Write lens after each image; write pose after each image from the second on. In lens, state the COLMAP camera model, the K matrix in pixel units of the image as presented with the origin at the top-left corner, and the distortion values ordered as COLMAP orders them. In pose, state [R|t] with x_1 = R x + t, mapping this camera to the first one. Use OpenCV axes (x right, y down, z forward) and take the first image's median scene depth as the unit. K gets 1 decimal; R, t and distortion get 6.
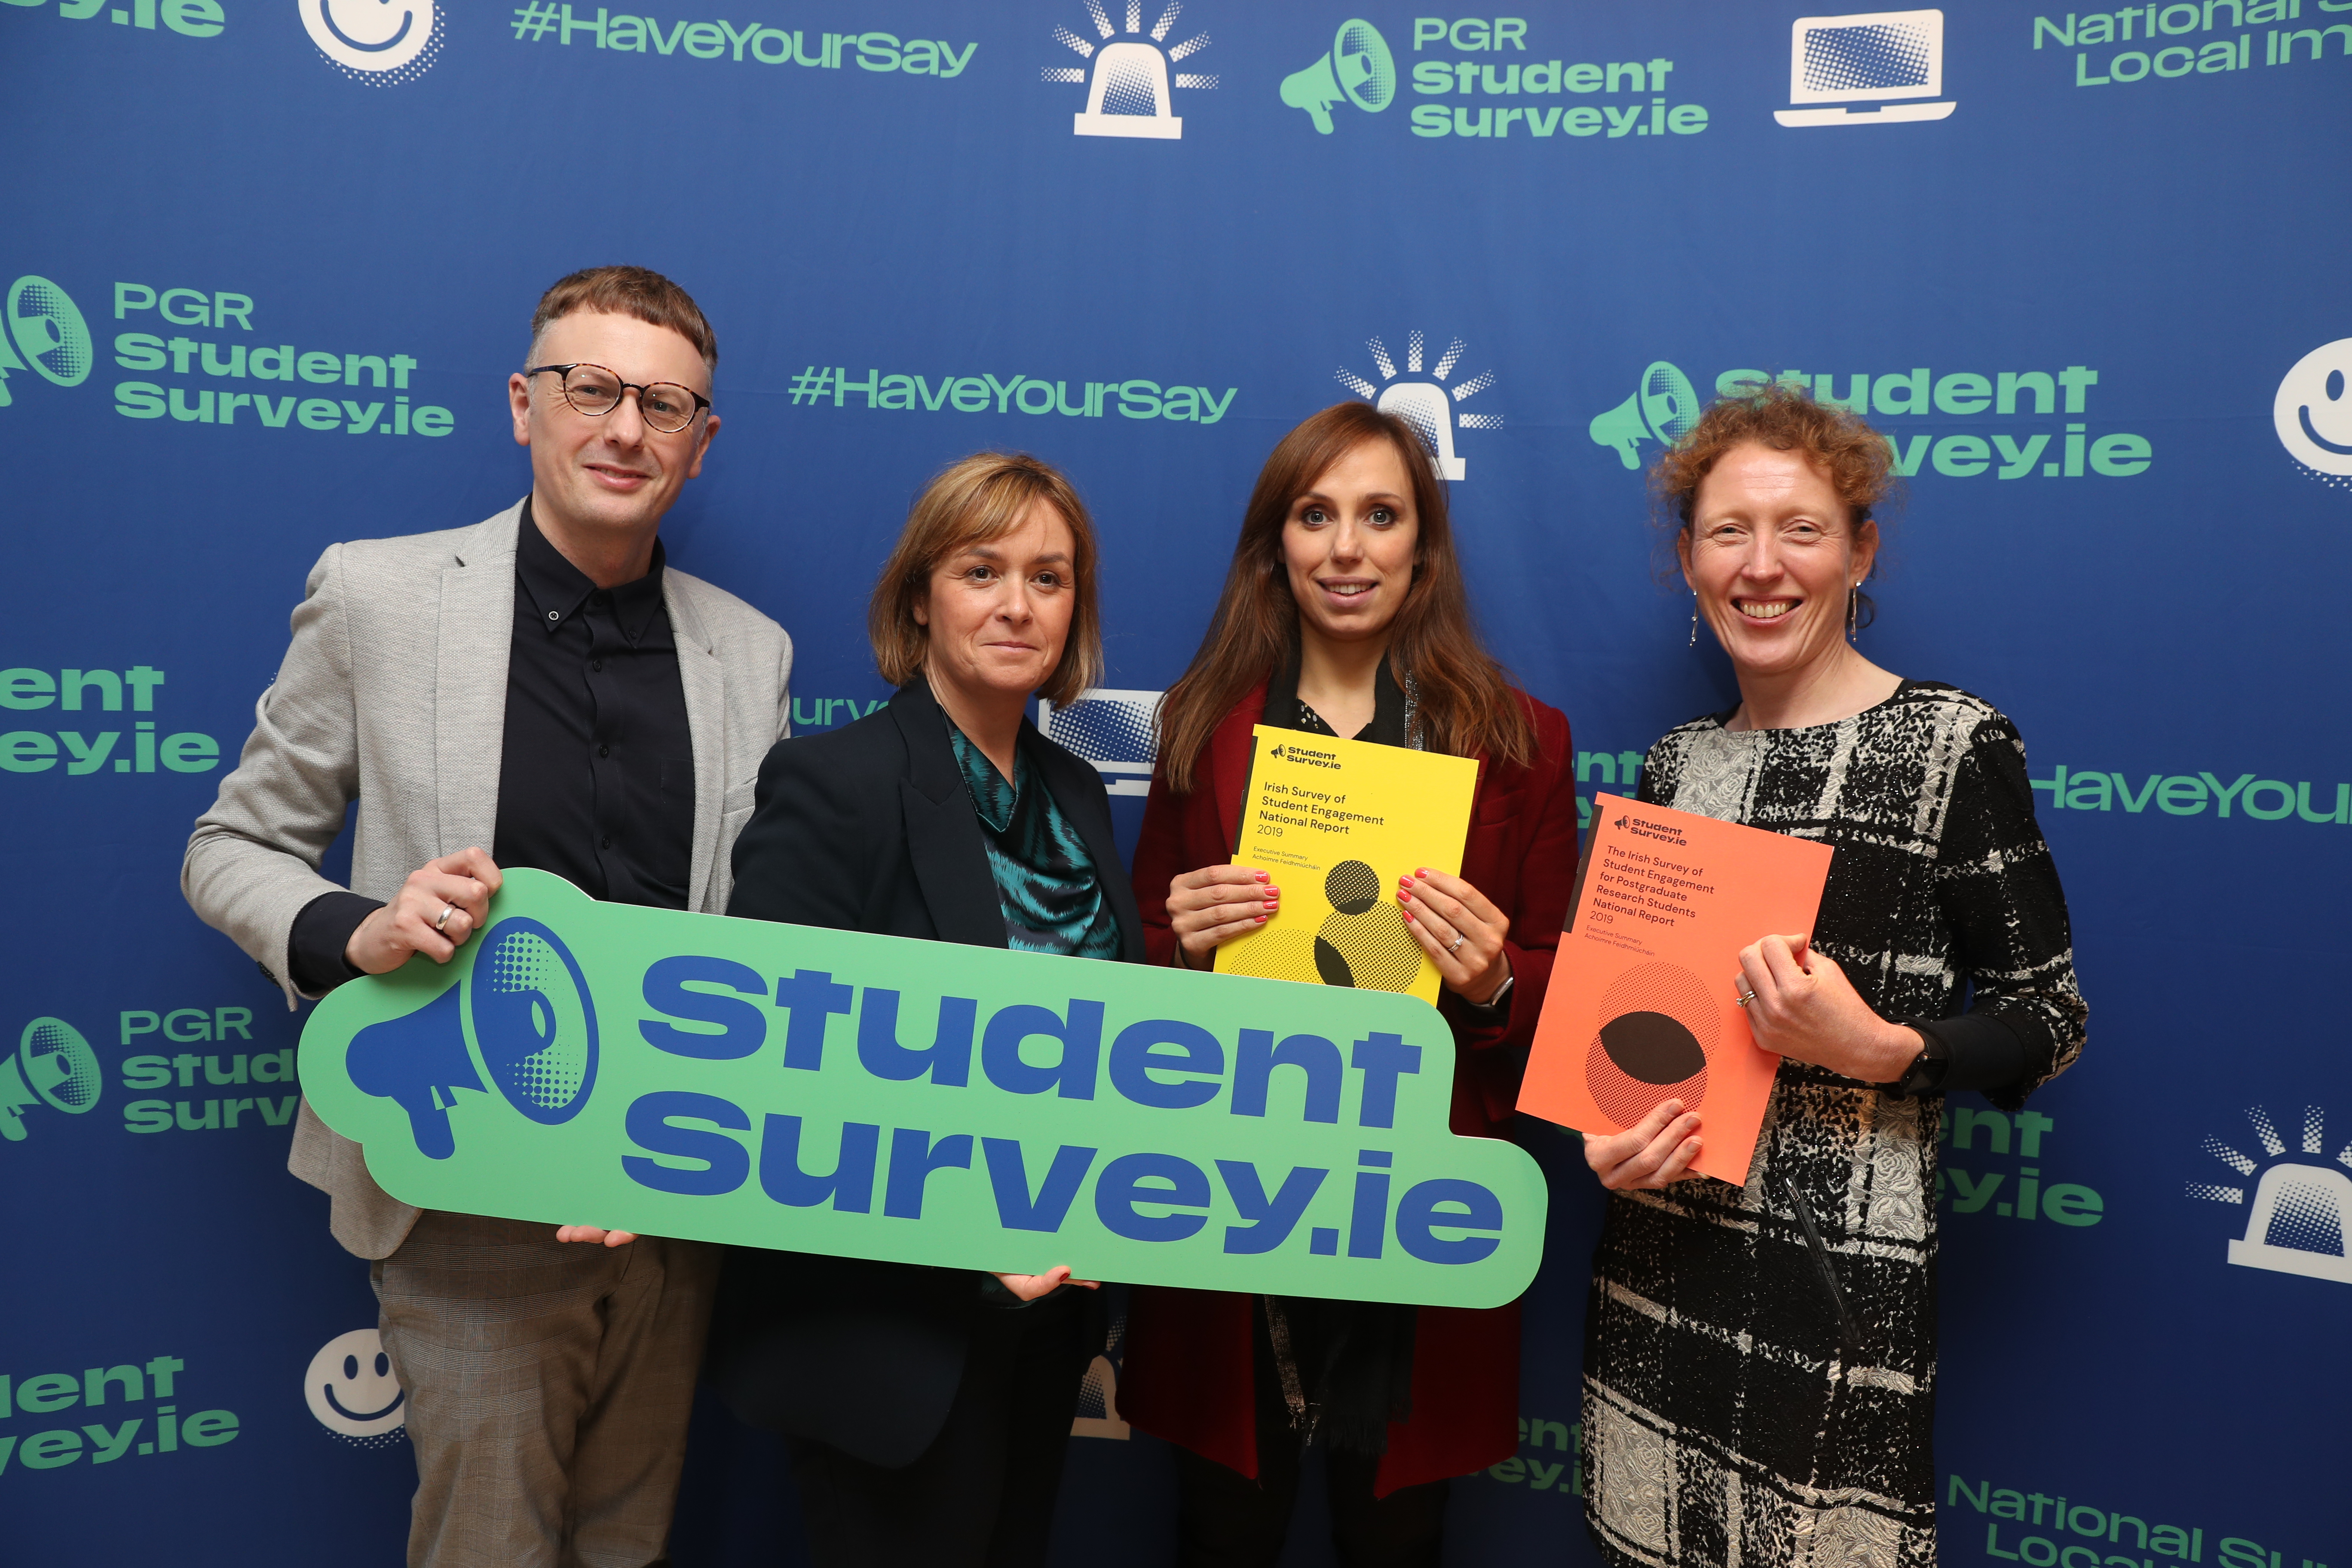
lens RADIAL K [[1615.9, 0, 1185.3], [0, 1615.9, 789.4], [0, 0, 1]] dist [-0.108569, 0.085367]
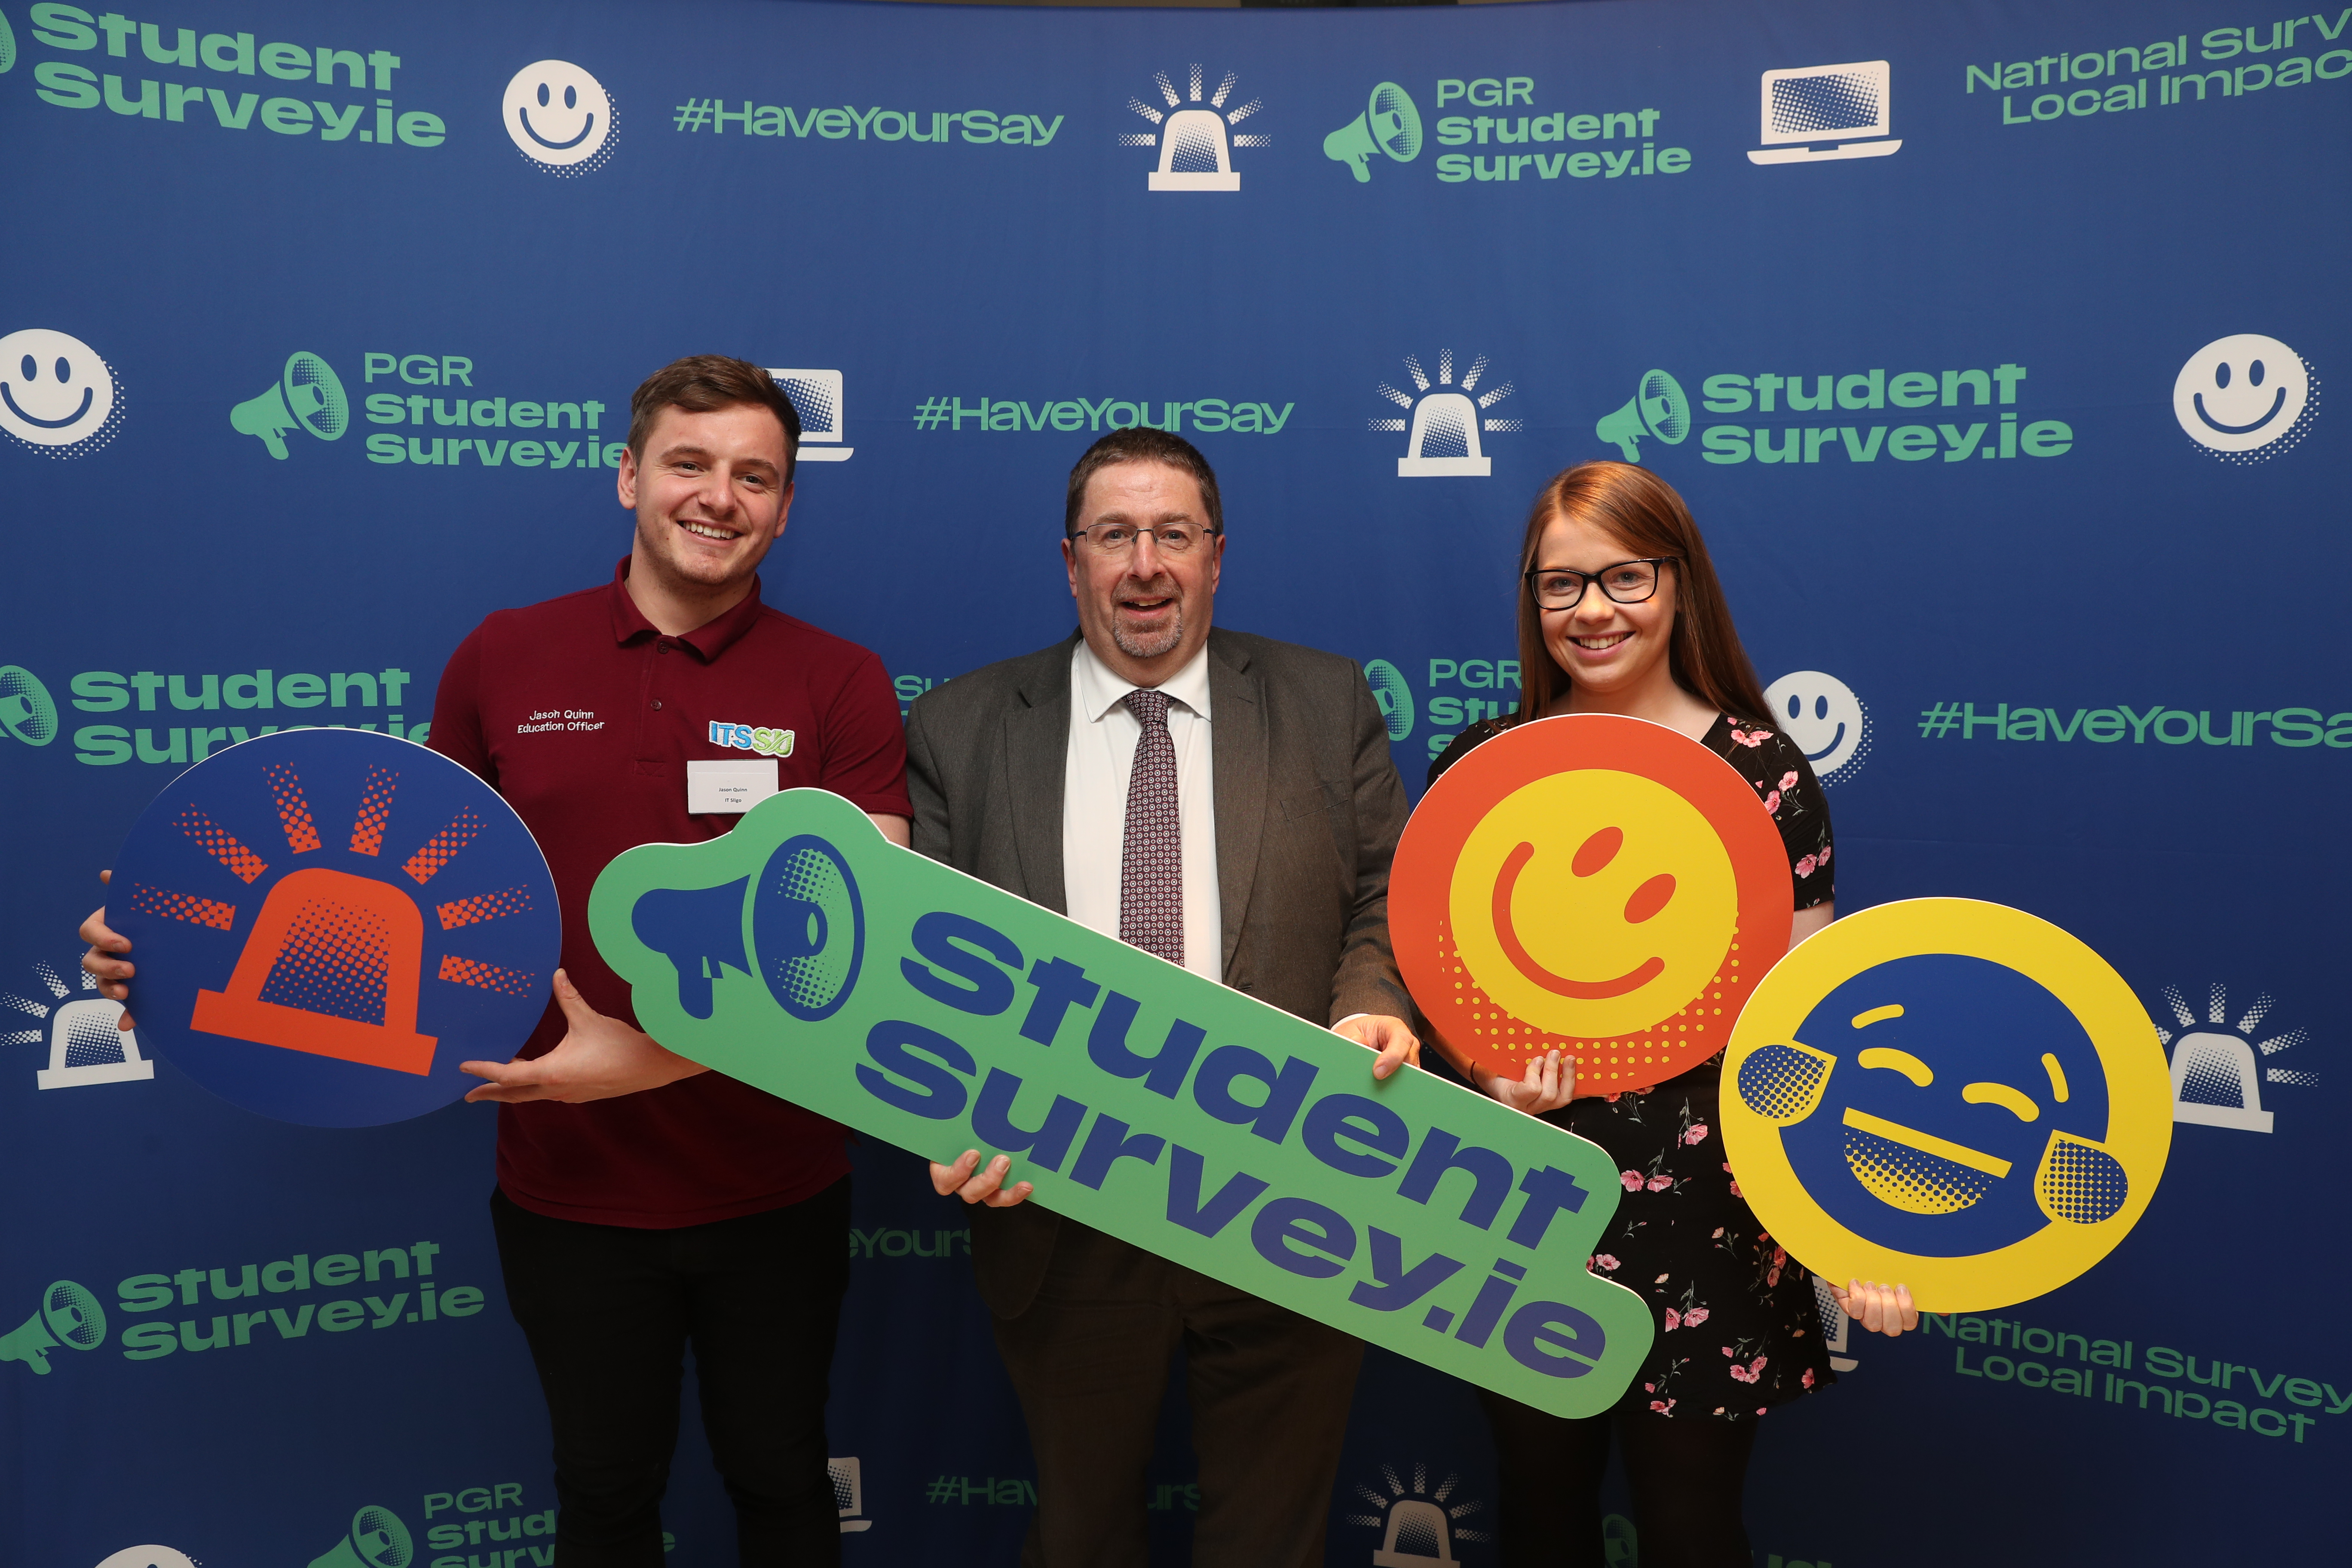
lens RADIAL K [[1615.9, 0, 1185.3], [0, 1615.9, 789.4], [0, 0, 1]] dist [-0.108569, 0.085367]
pose [[0.999015, -0.027940, -0.034458, -0.015290], [0.028516, 0.999460, 0.016336, 0.011241], [0.033983, -0.017303, 0.999273, -0.187881]]
